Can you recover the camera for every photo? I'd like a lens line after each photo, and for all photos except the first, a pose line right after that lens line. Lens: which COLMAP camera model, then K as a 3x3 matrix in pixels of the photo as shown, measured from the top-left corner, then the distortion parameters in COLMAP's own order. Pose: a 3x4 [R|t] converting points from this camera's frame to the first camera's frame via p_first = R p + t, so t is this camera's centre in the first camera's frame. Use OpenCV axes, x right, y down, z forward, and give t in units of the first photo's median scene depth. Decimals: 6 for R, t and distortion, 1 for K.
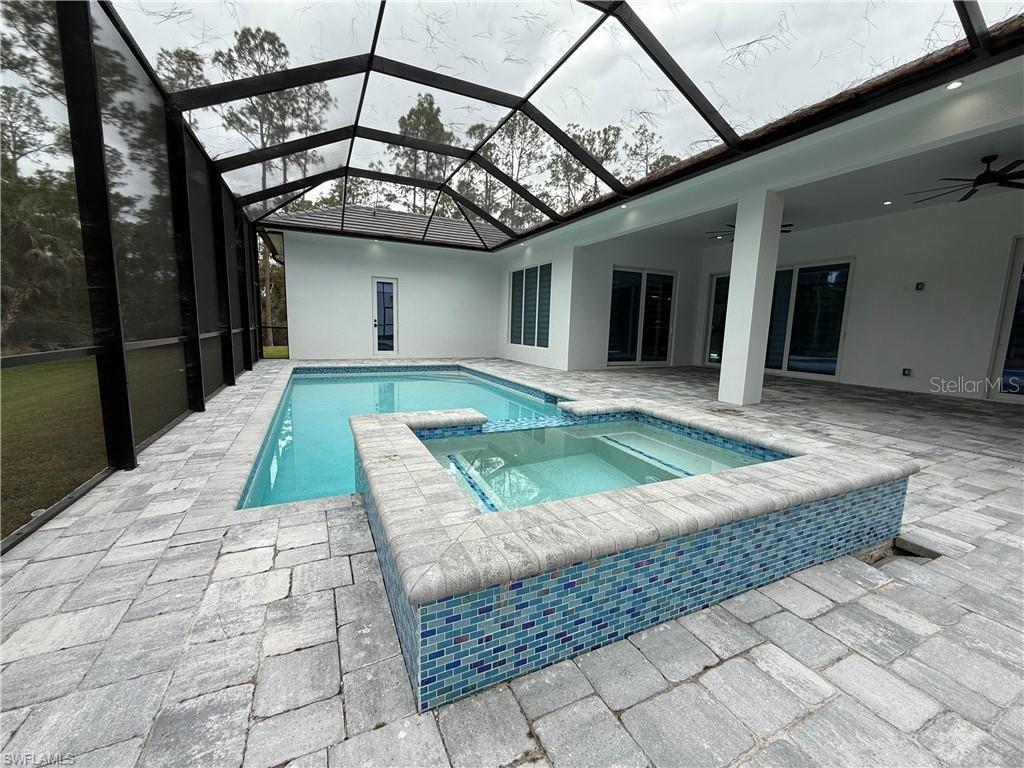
lens RADIAL K [[409.8, 0, 510.4], [0, 409.8, 383.6], [0, 0, 1]] dist [-0.001333, 0.000720]
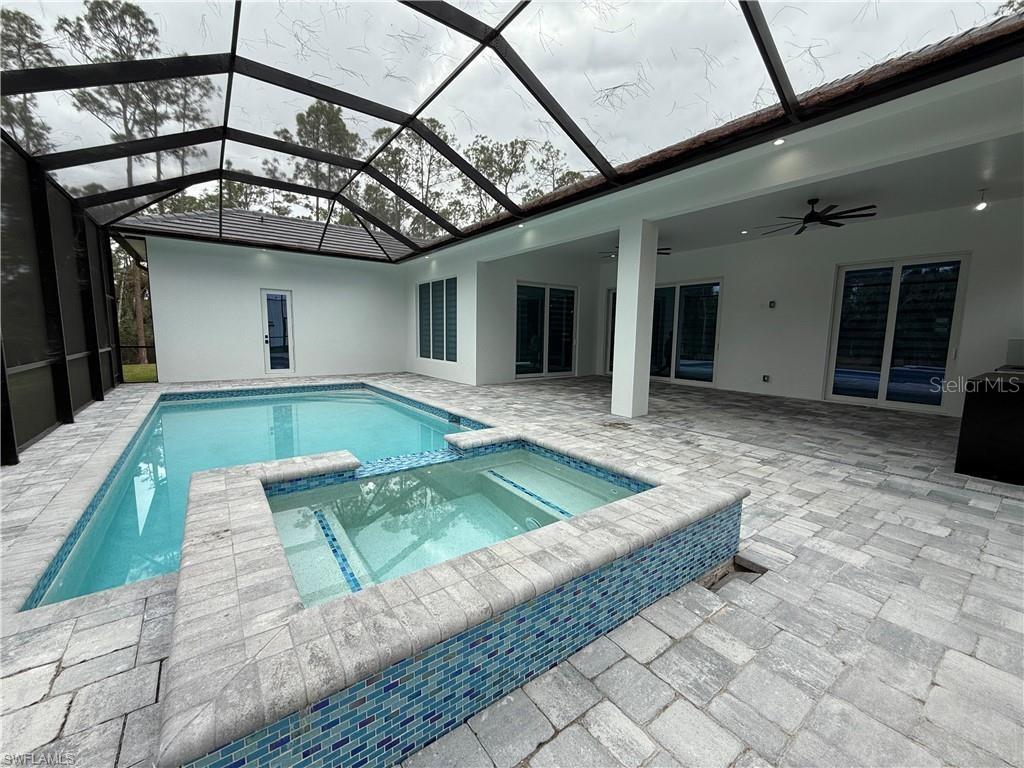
lens RADIAL K [[409.8, 0, 510.4], [0, 409.8, 383.6], [0, 0, 1]] dist [-0.001333, 0.000720]
pose [[0.981306, -0.035909, 0.189074, 0.041557], [0.038616, 0.999197, -0.010652, -0.027242], [-0.188540, 0.017754, 0.981905, 0.005119]]
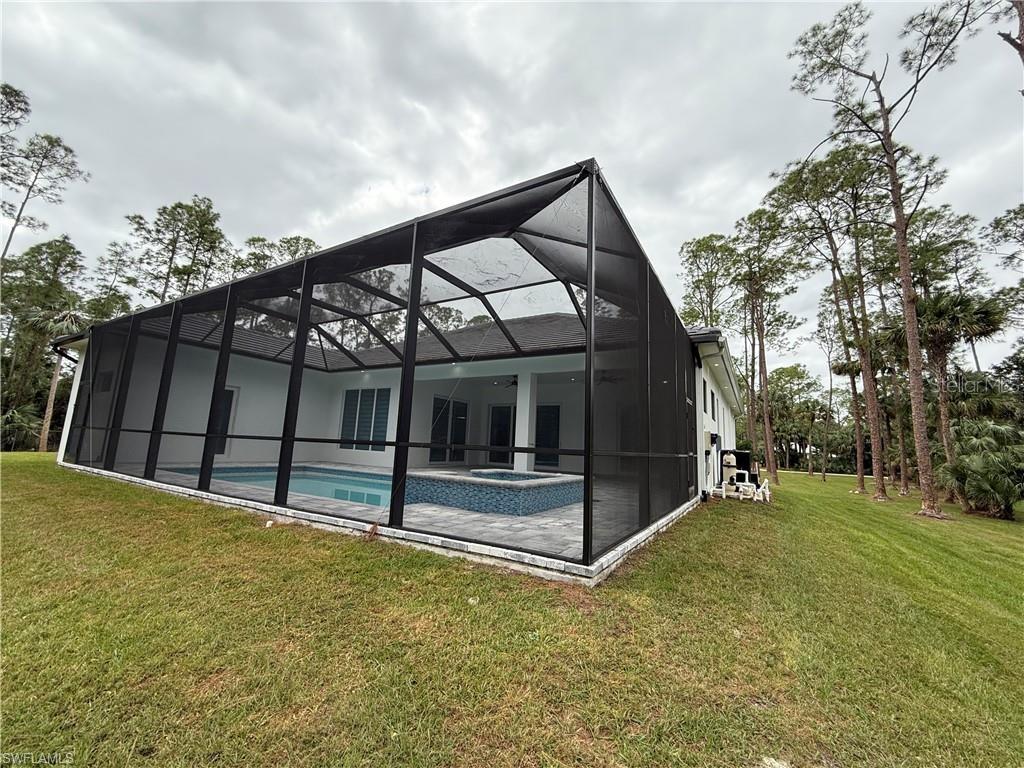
lens RADIAL K [[409.8, 0, 510.4], [0, 409.8, 383.6], [0, 0, 1]] dist [-0.001333, 0.000720]
pose [[0.831619, 0.097026, 0.546805, -0.419580], [0.053229, 0.966160, -0.252392, 0.073938], [-0.552789, 0.238999, 0.798313, -0.418051]]
